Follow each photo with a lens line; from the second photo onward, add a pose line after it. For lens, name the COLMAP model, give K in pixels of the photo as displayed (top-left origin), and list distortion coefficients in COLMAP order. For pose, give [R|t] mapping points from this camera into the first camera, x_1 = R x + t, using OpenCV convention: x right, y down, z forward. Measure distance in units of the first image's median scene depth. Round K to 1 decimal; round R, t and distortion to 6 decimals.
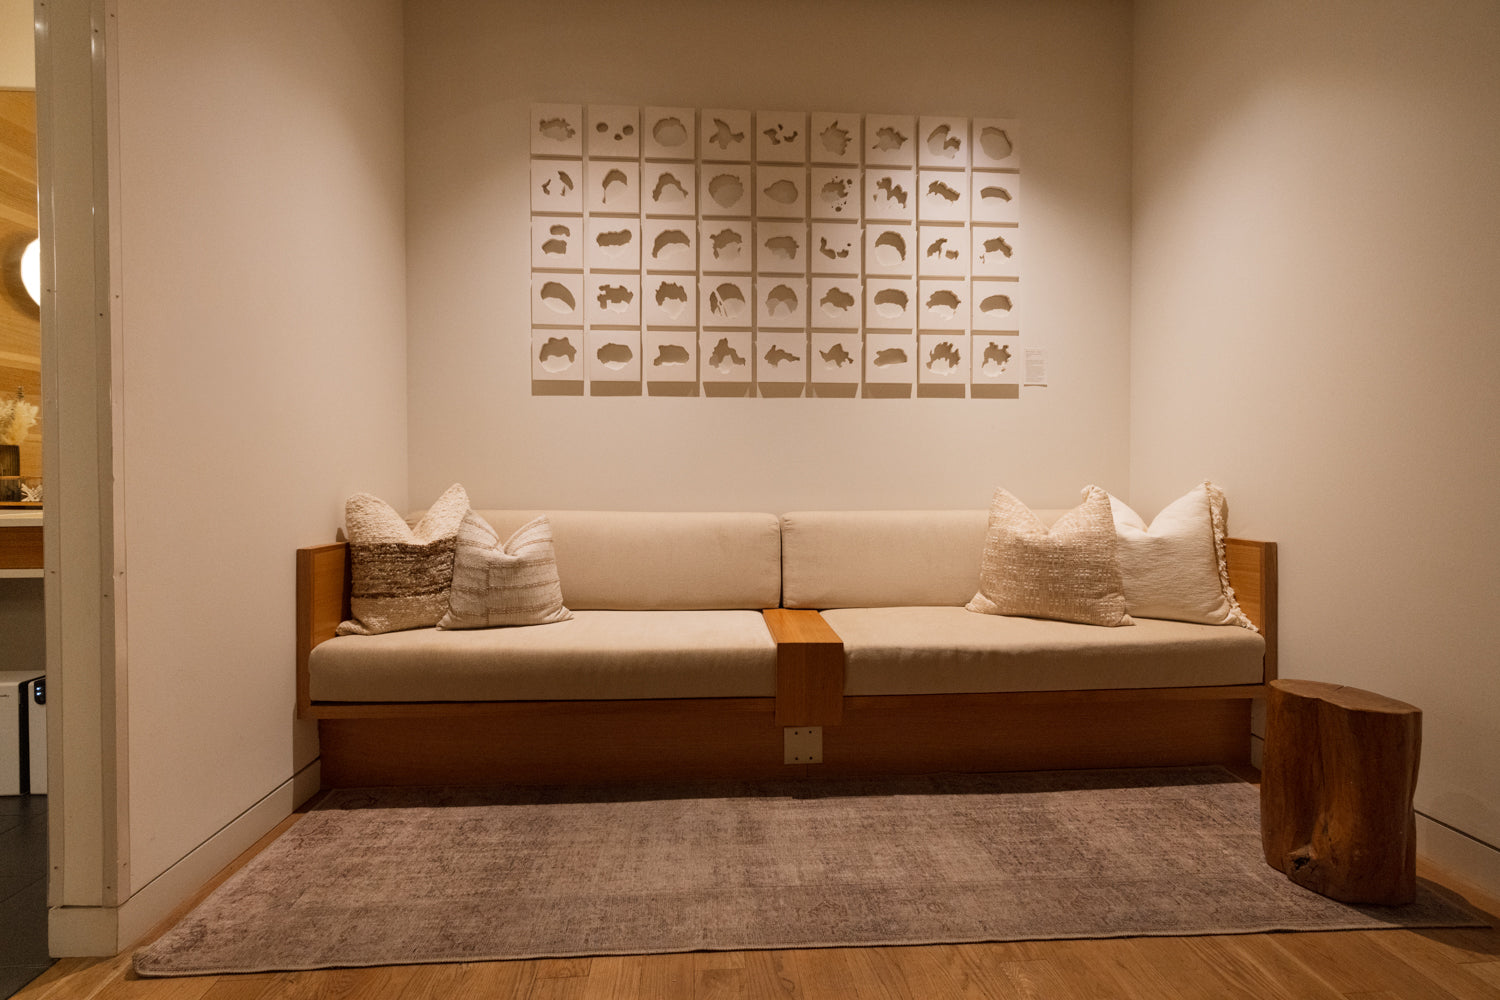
lens RADIAL K [[648.7, 0, 747.1], [0, 648.7, 485.0], [0, 0, 1]] dist [0.001936, 0.000438]
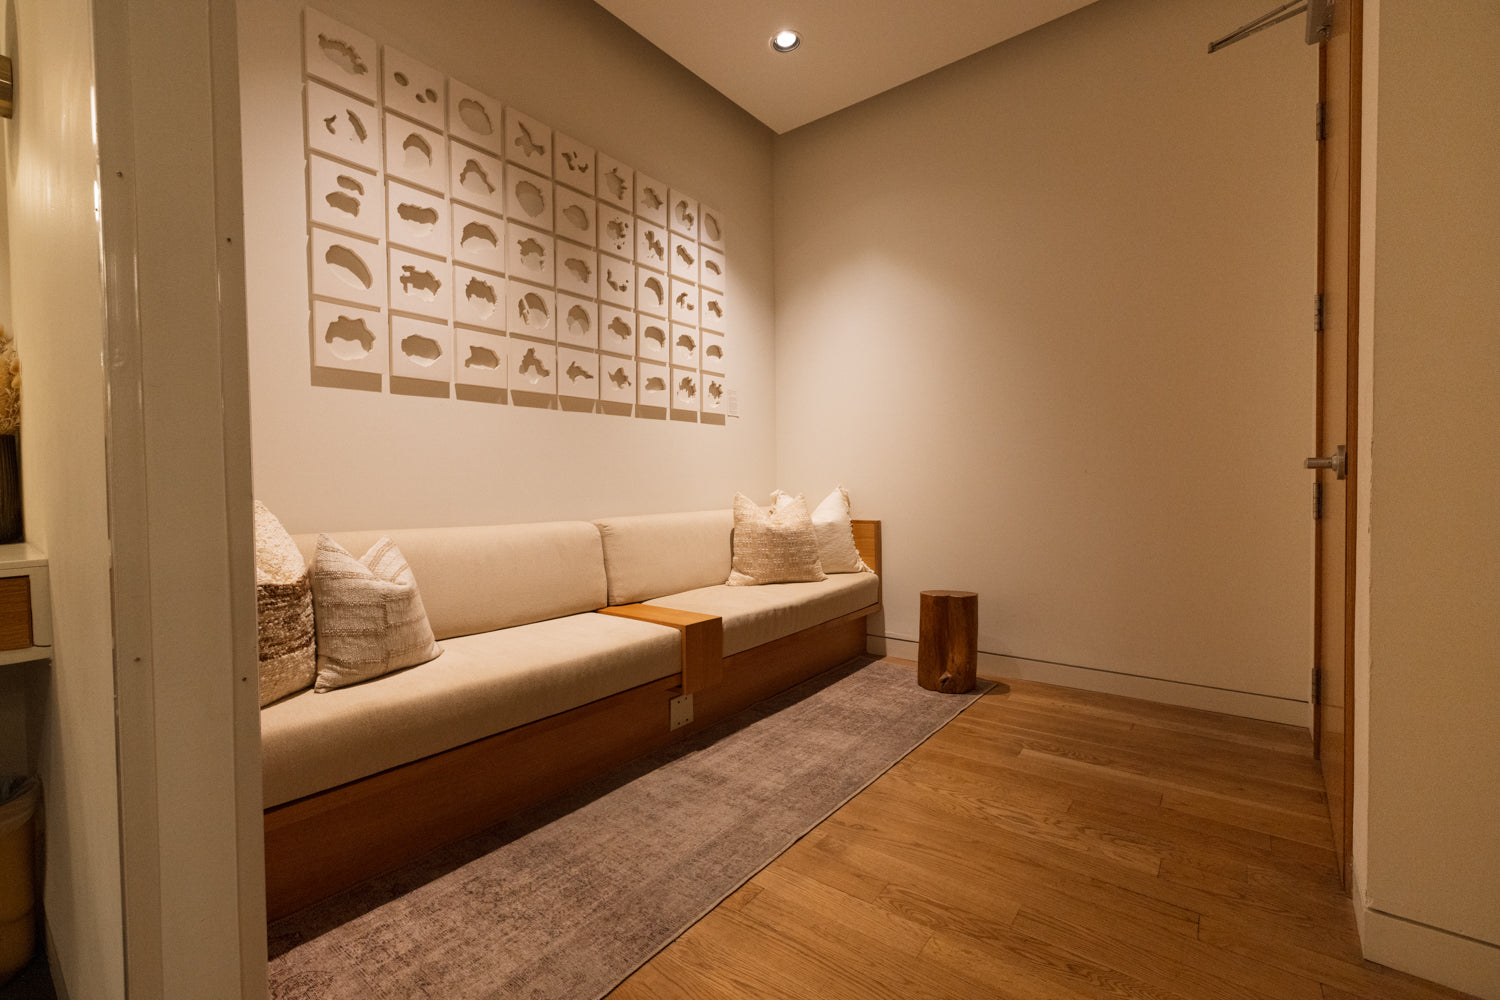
lens RADIAL K [[640.0, 0, 750.0], [0, 640.0, 500.0], [0, 0, 1]] dist [0.000262, 0.000286]
pose [[0.661690, -0.027682, 0.749267, -0.562667], [0.020682, 0.999612, 0.018667, -0.004620], [-0.749493, 0.003145, 0.662005, 0.101413]]
